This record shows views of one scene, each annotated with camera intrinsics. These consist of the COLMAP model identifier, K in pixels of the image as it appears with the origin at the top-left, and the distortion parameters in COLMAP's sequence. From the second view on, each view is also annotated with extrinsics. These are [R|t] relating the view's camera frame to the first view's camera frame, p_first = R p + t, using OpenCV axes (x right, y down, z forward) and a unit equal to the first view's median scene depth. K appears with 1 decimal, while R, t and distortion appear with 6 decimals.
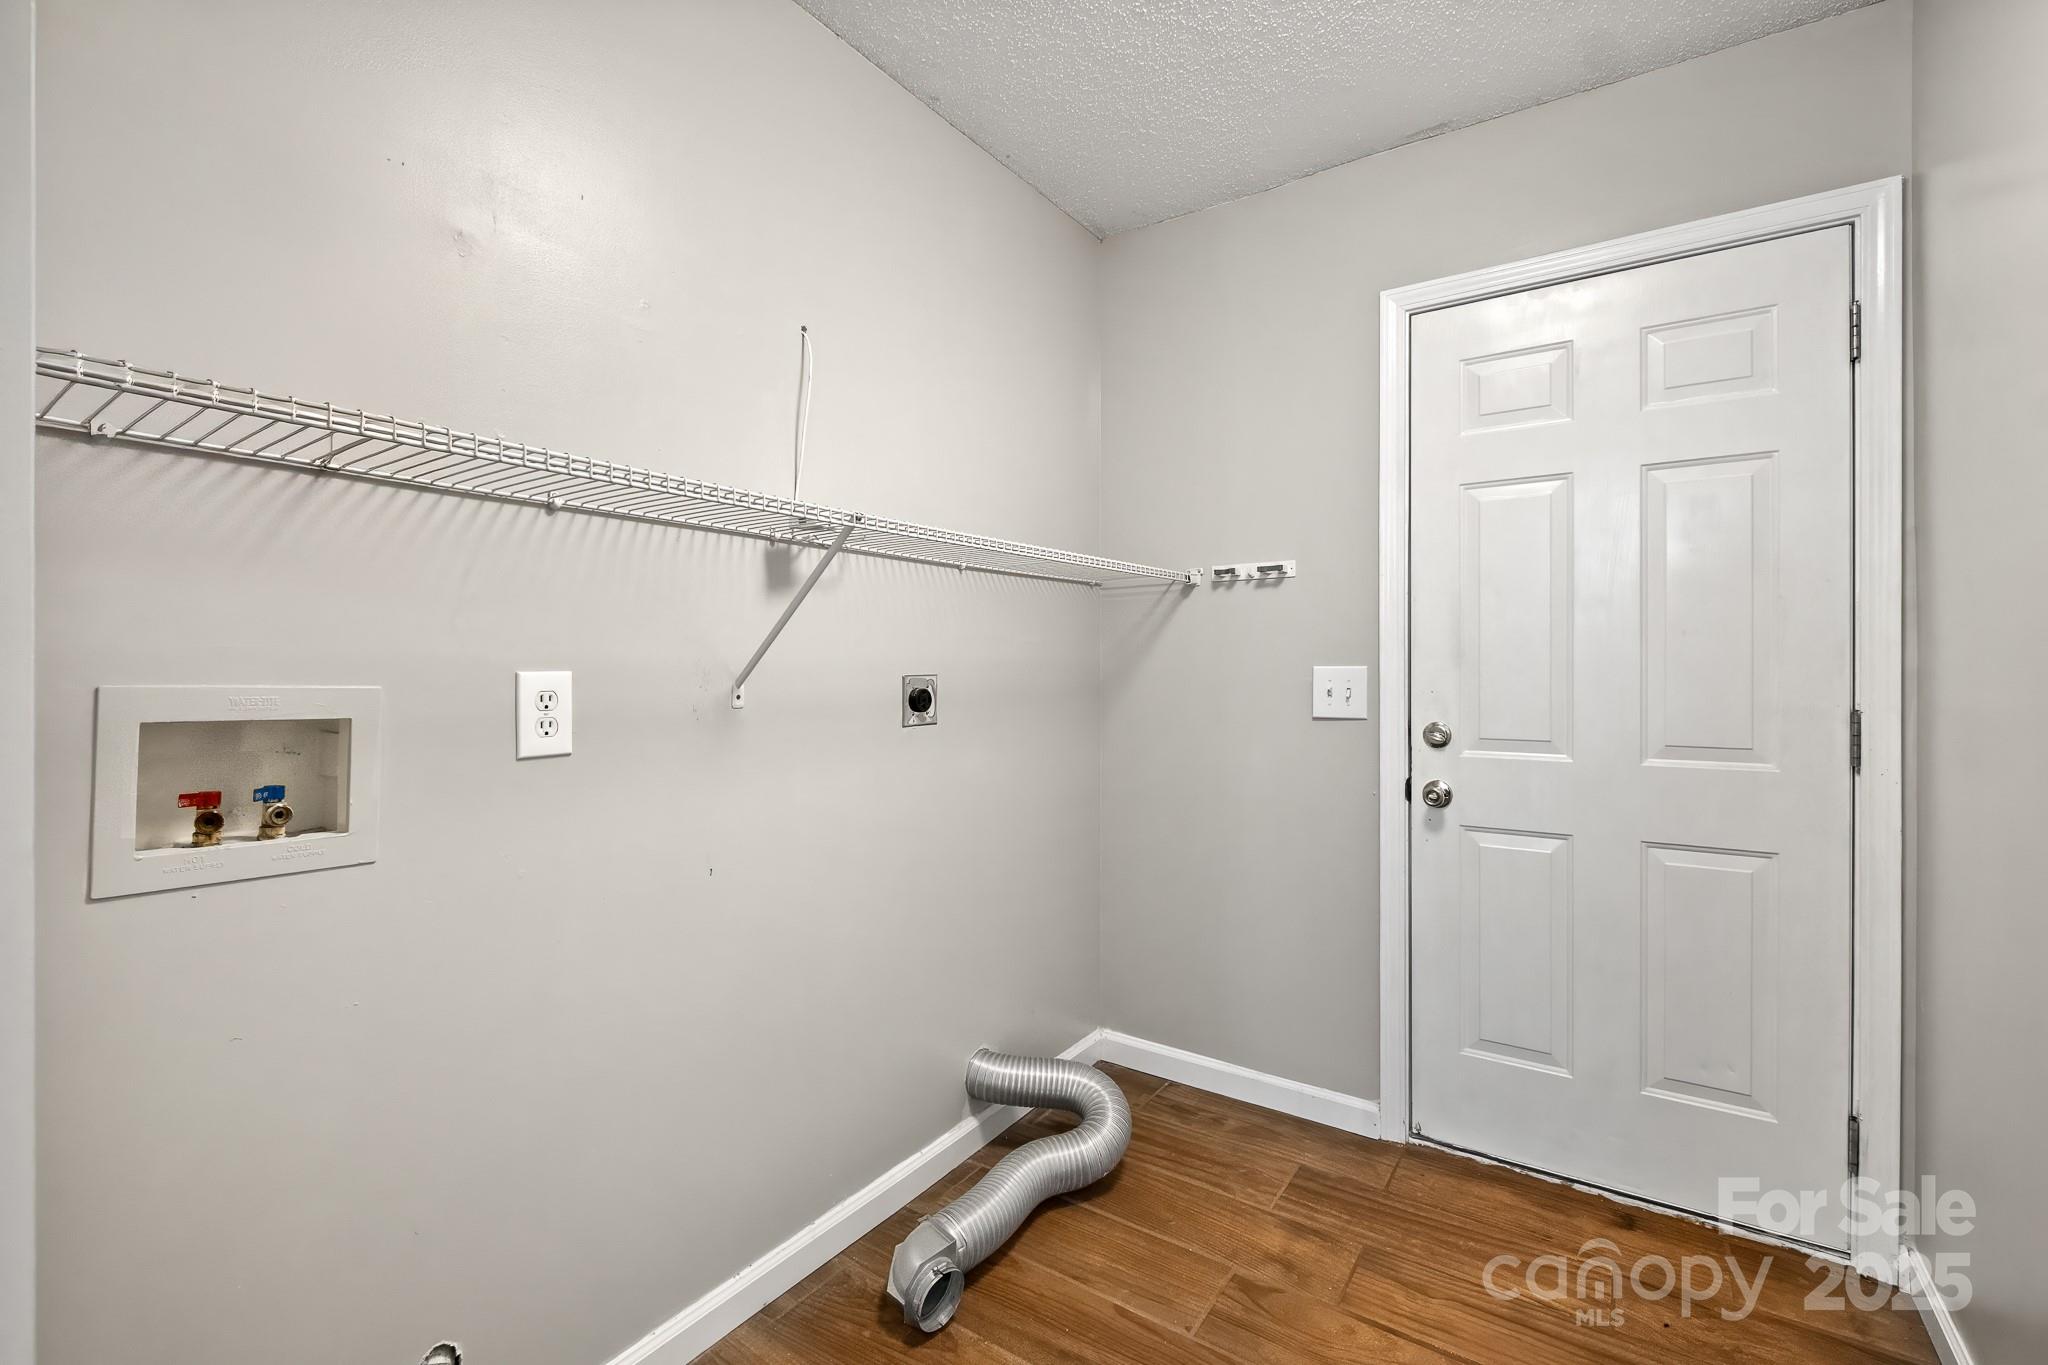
lens RADIAL K [[891.5, 0, 1031.5], [0, 891.5, 675.1], [0, 0, 1]] dist [0.001537, -0.003081]
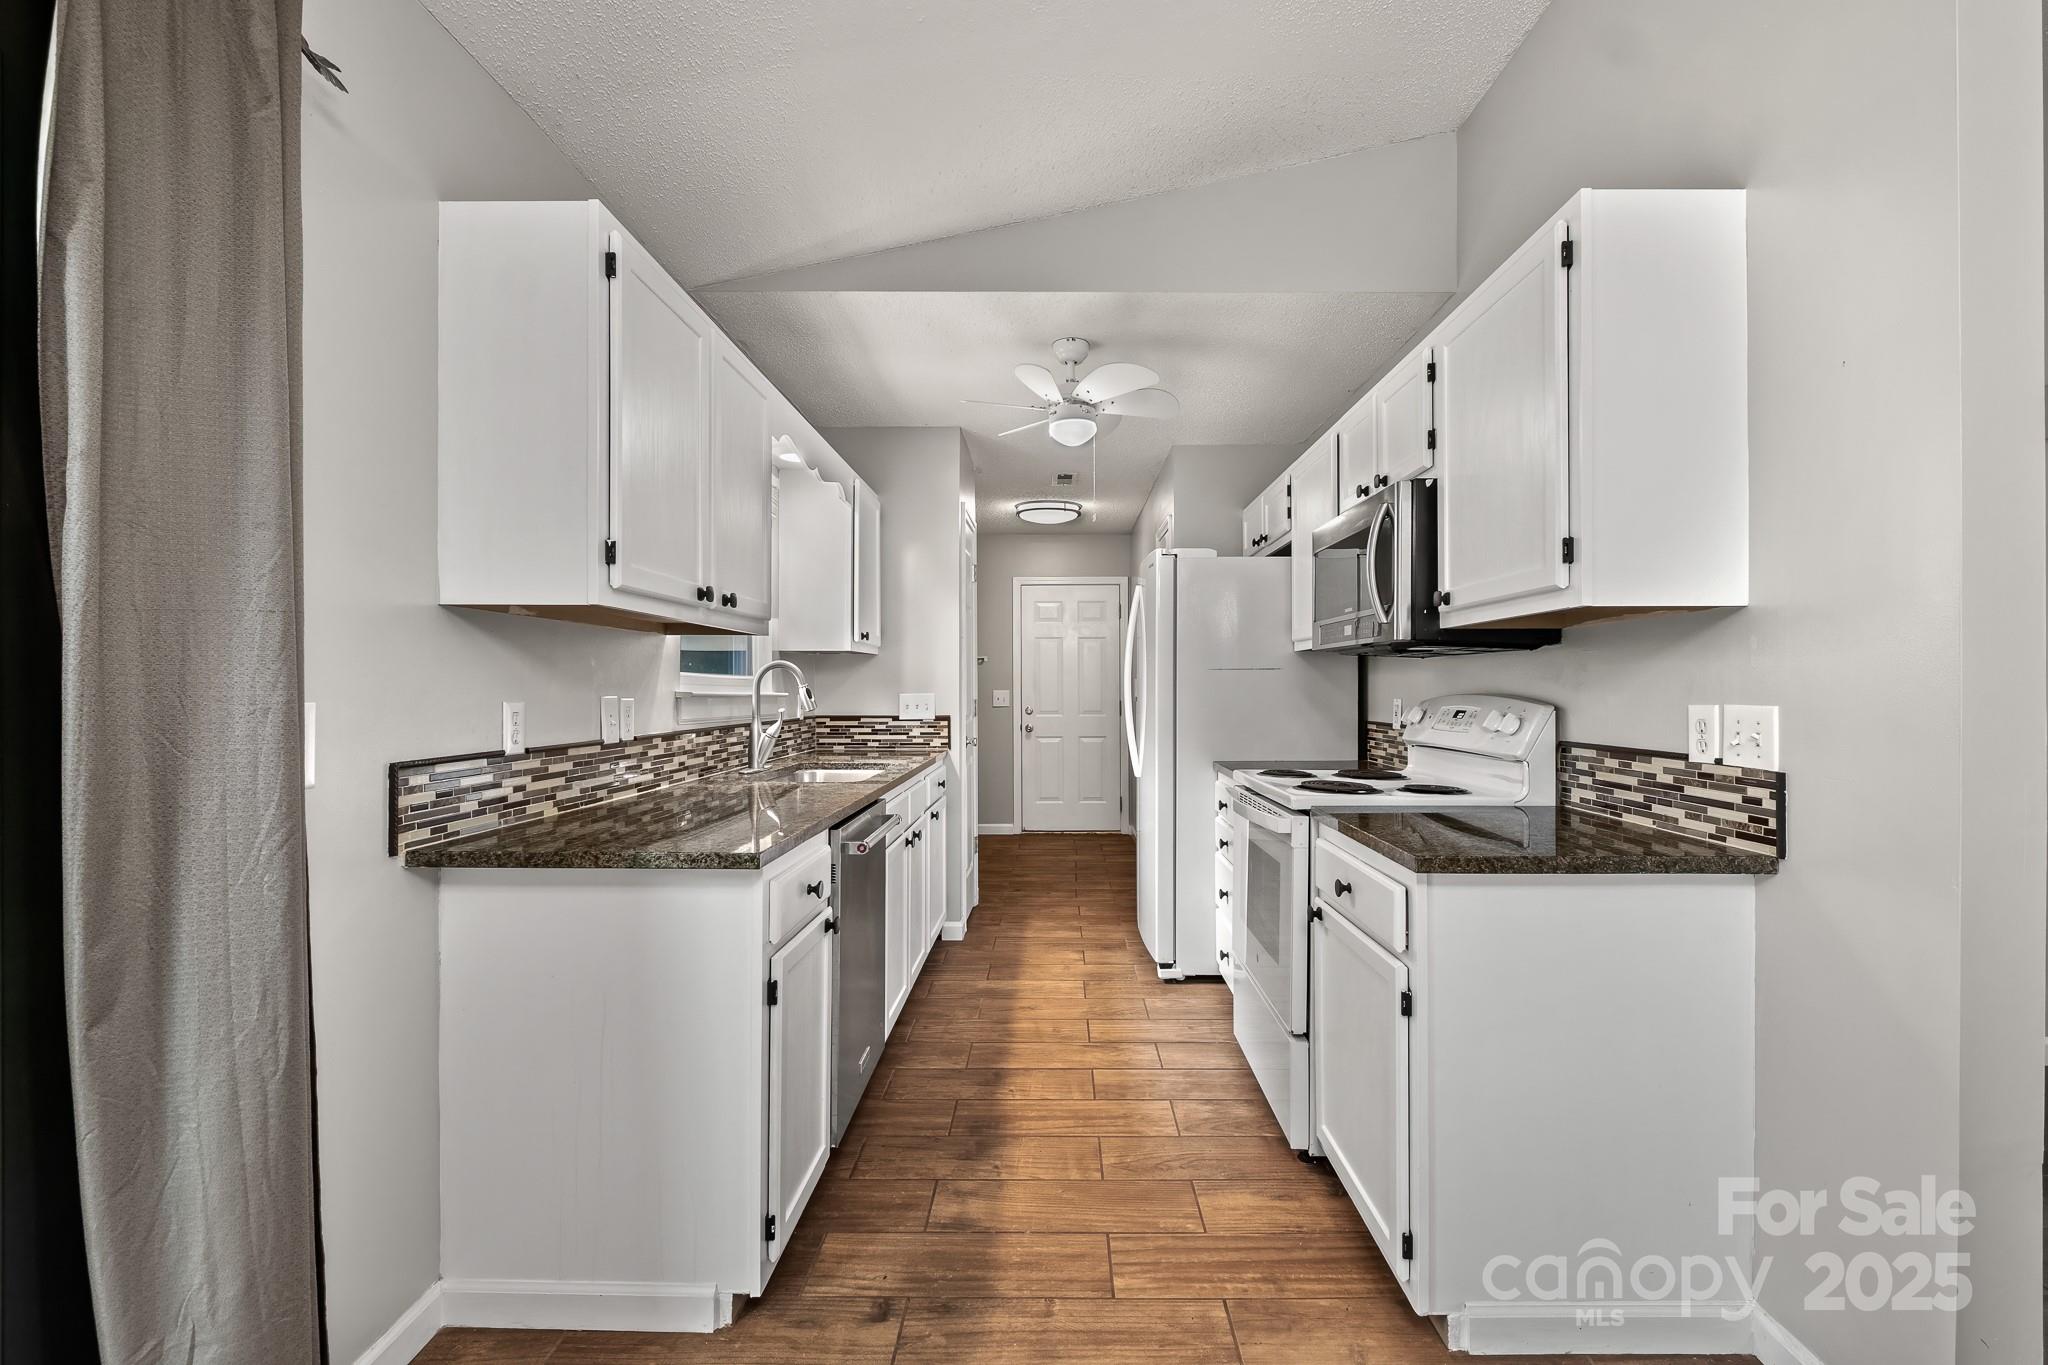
lens RADIAL K [[895.6, 0, 1054.8], [0, 895.6, 687.2], [0, 0, 1]] dist [-0.001540, -0.000823]
pose [[0.830108, -0.002919, 0.557595, -1.411544], [0.005117, 0.999984, -0.002383, -0.014440], [-0.557579, 0.004831, 0.830110, -1.950160]]
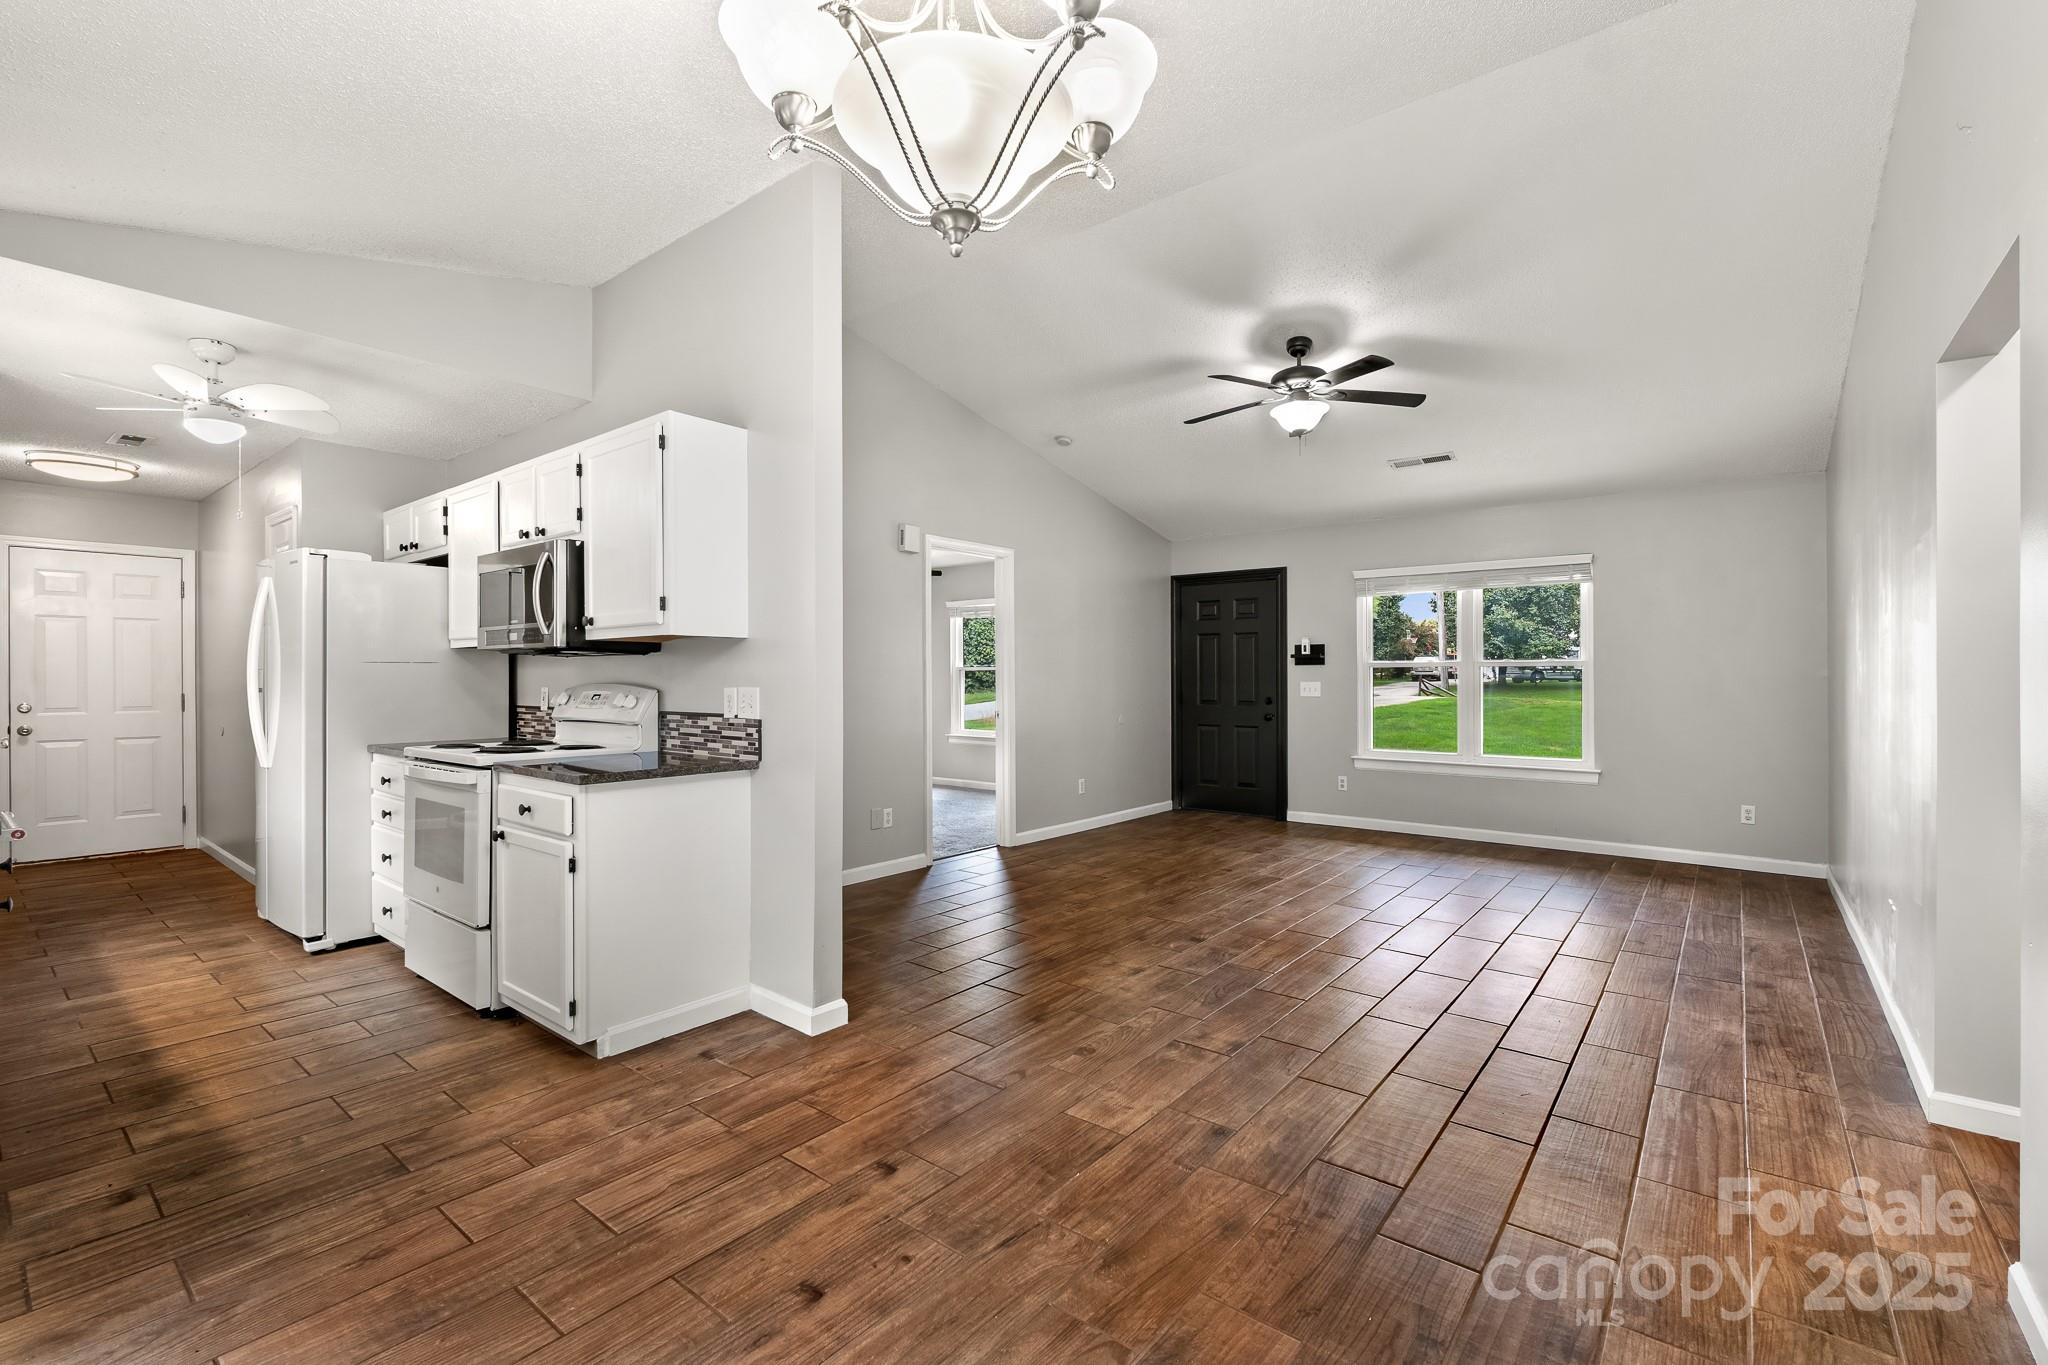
lens RADIAL K [[891.5, 0, 1031.5], [0, 891.5, 675.1], [0, 0, 1]] dist [0.001537, -0.003081]
pose [[0.079959, -0.000225, 0.996798, -1.997344], [0.005552, 0.999985, -0.000220, -0.015351], [-0.996783, 0.005552, 0.079959, -2.263810]]
